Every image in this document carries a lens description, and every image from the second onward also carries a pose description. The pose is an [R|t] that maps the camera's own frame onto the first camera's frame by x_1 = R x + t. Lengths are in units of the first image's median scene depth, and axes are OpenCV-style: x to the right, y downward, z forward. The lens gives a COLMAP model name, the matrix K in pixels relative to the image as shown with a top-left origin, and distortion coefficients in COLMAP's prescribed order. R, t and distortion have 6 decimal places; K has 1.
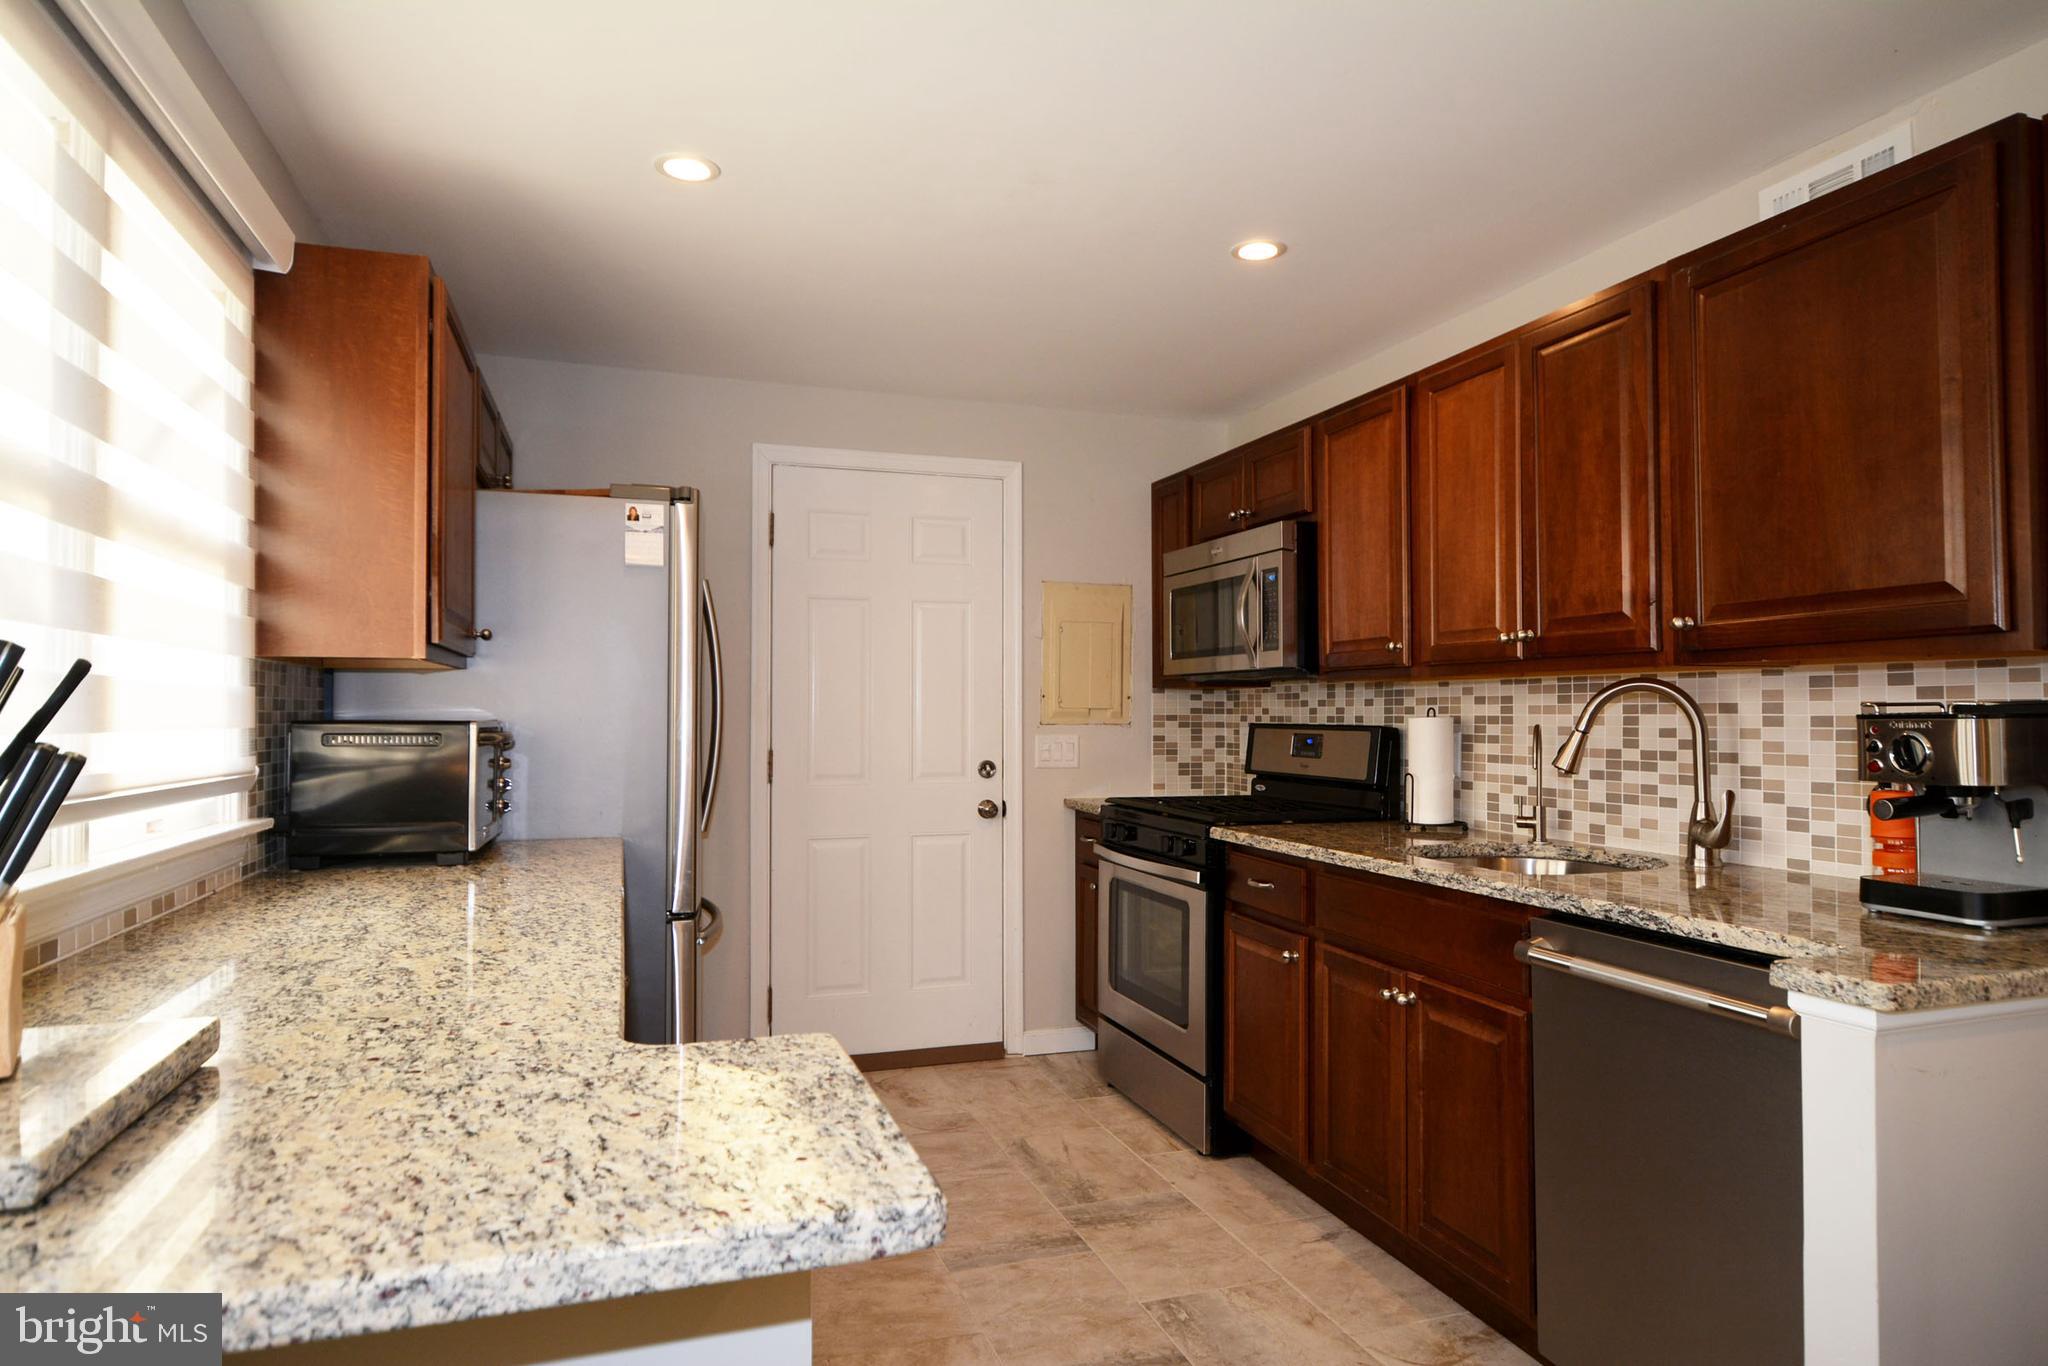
lens RADIAL K [[1206.0, 0, 1044.5], [0, 1206.0, 685.3], [0, 0, 1]] dist [-0.000080, -0.001137]
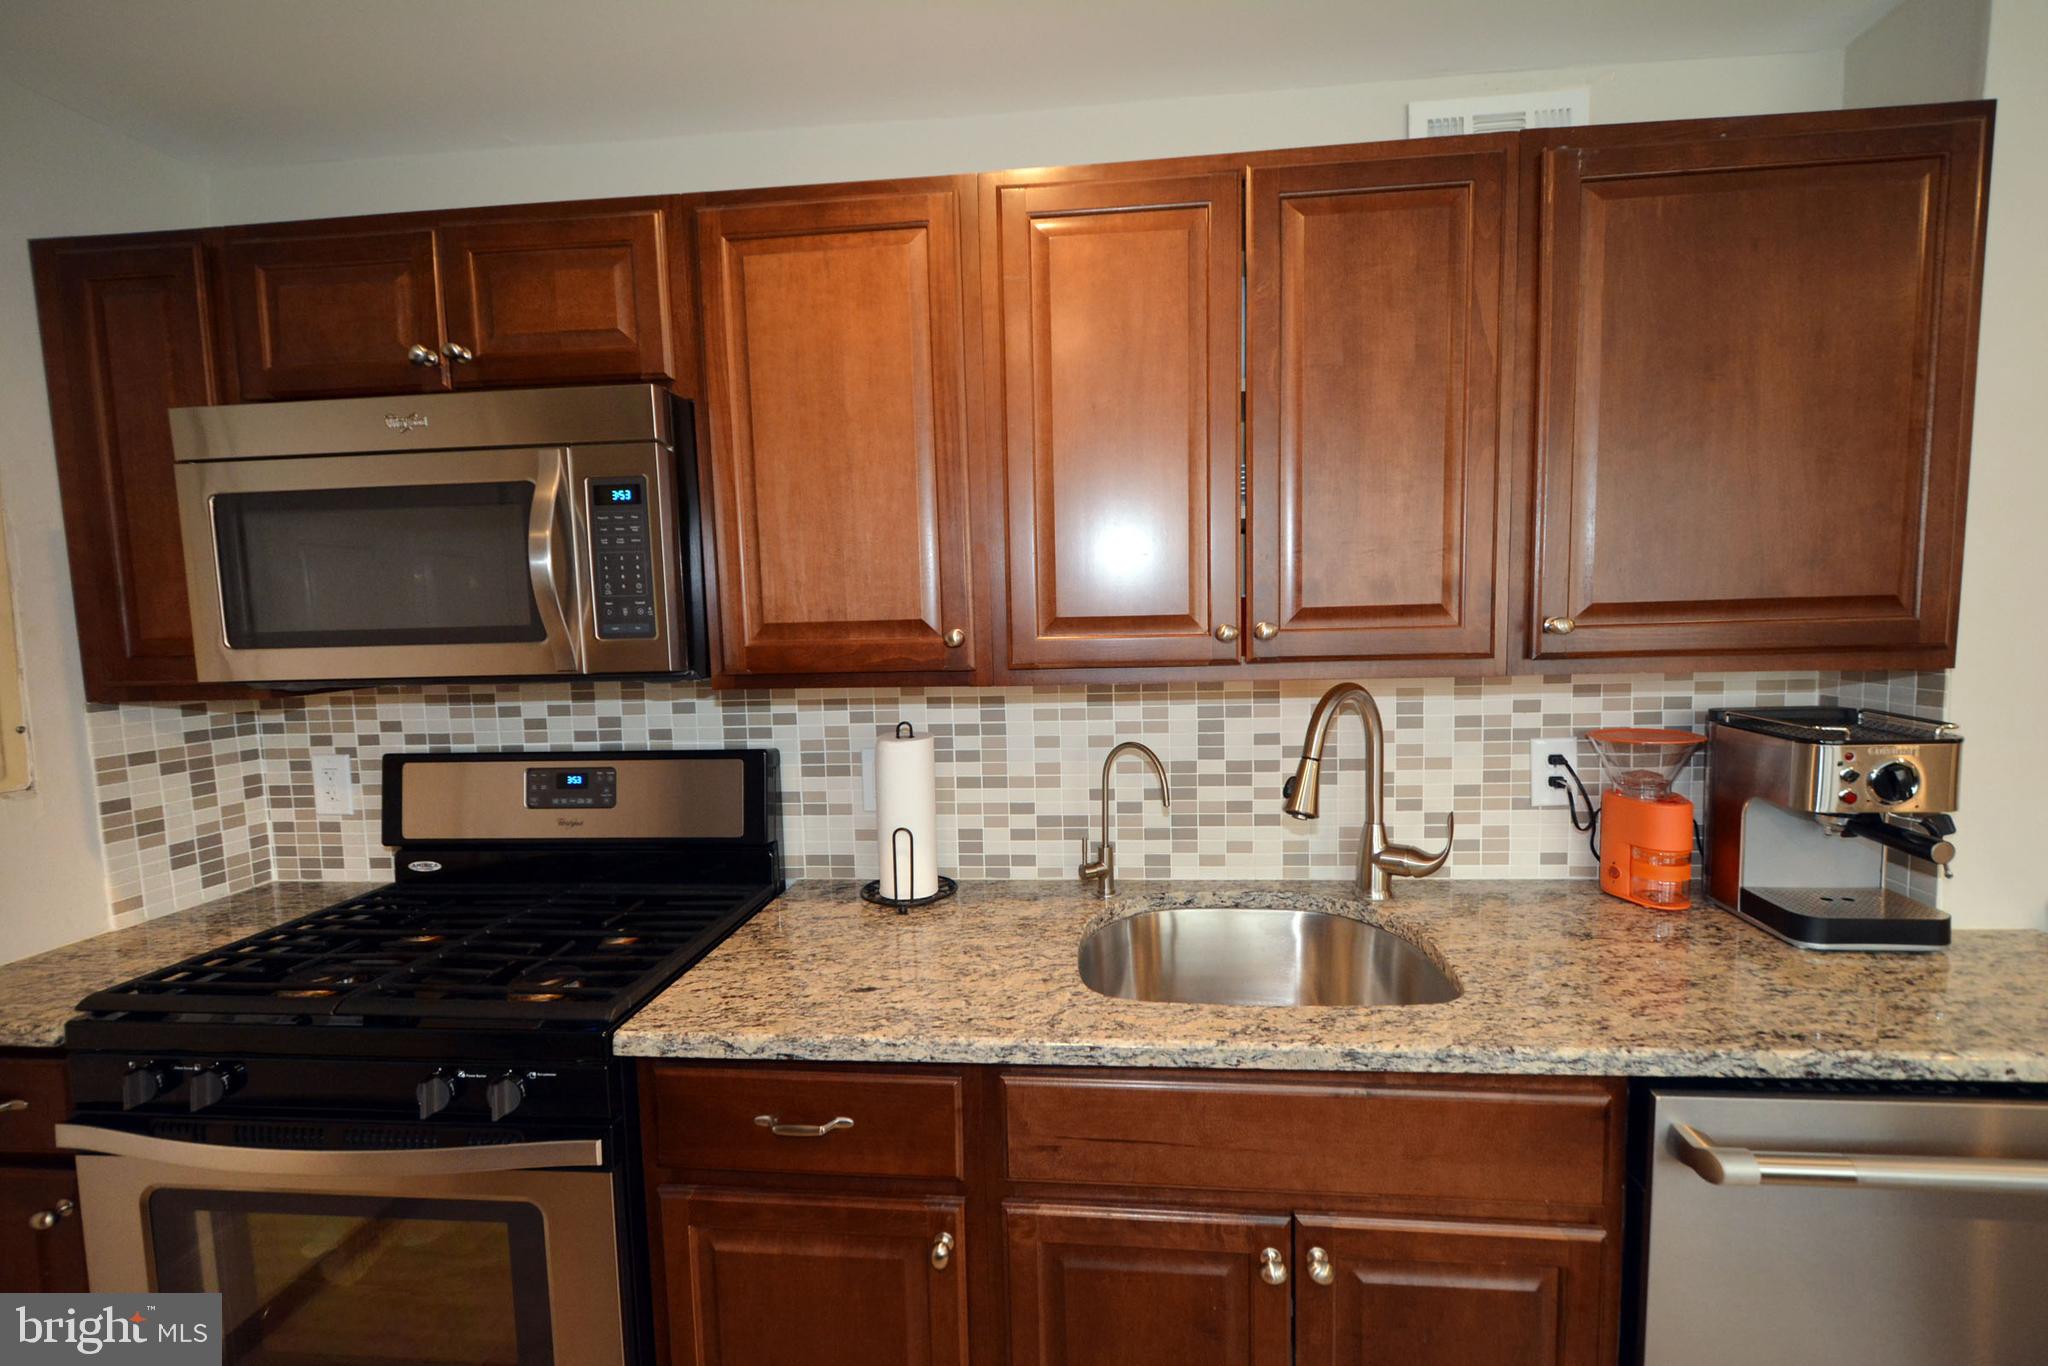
lens RADIAL K [[903.2, 0, 1028.5], [0, 903.2, 689.6], [0, 0, 1]] dist [0.002183, -0.000757]
pose [[0.418772, -0.089917, 0.903629, -0.078937], [0.005887, 0.995334, 0.096314, -0.037014], [-0.908072, -0.035014, 0.417348, 0.579335]]
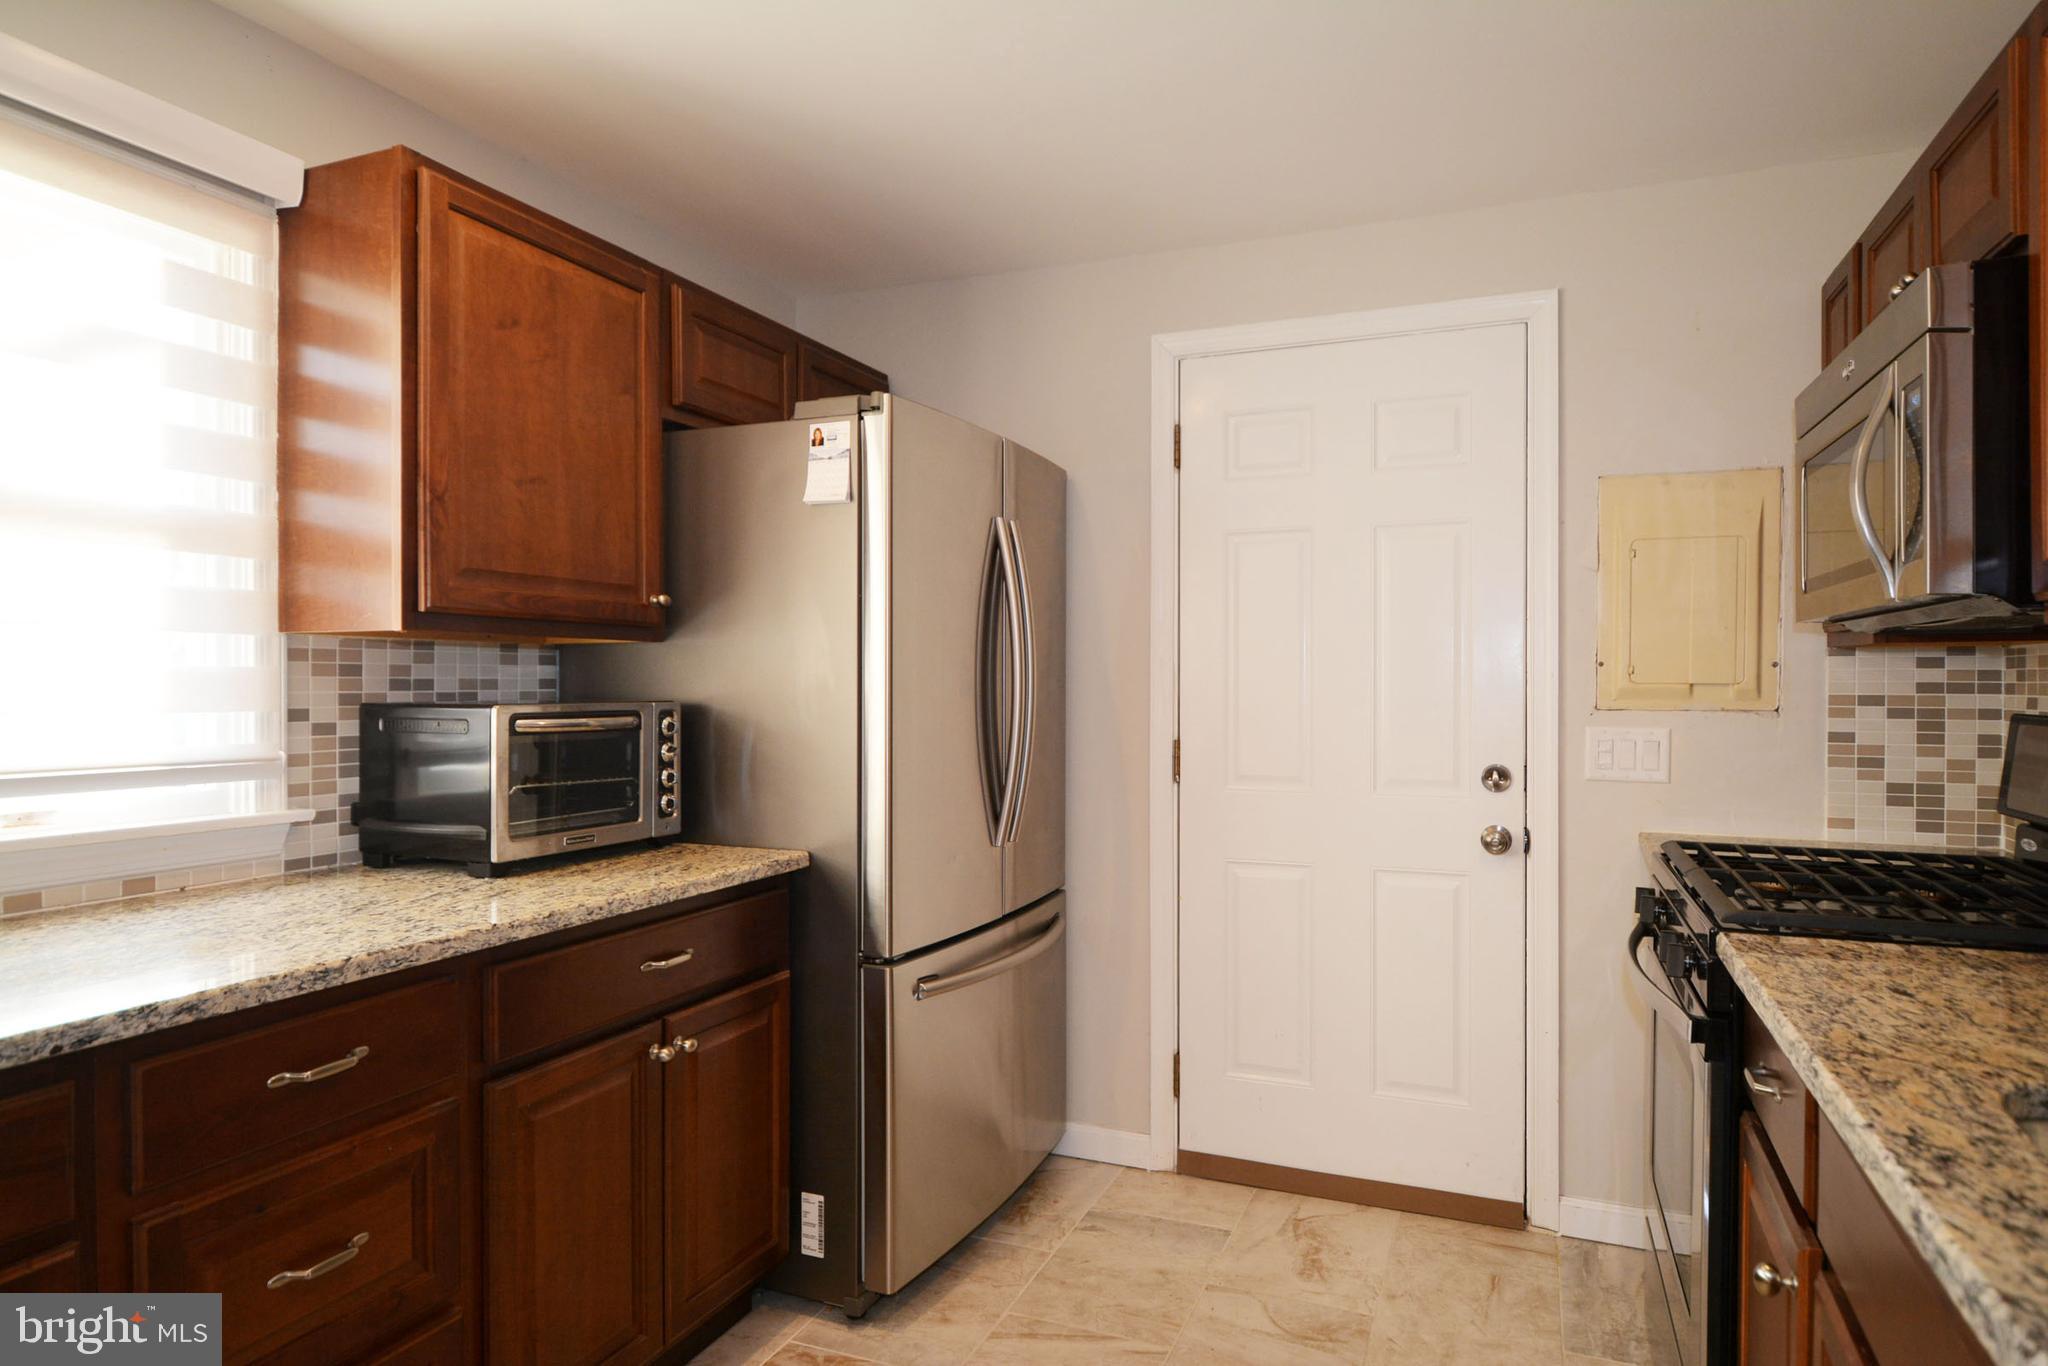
lens RADIAL K [[1206.0, 0, 1044.5], [0, 1206.0, 685.3], [0, 0, 1]] dist [-0.000080, -0.001137]
pose [[0.747826, 0.000349, -0.663894, 0.208233], [0.015595, 0.999715, 0.018091, 0.004597], [0.663711, -0.023882, 0.747607, 0.372463]]
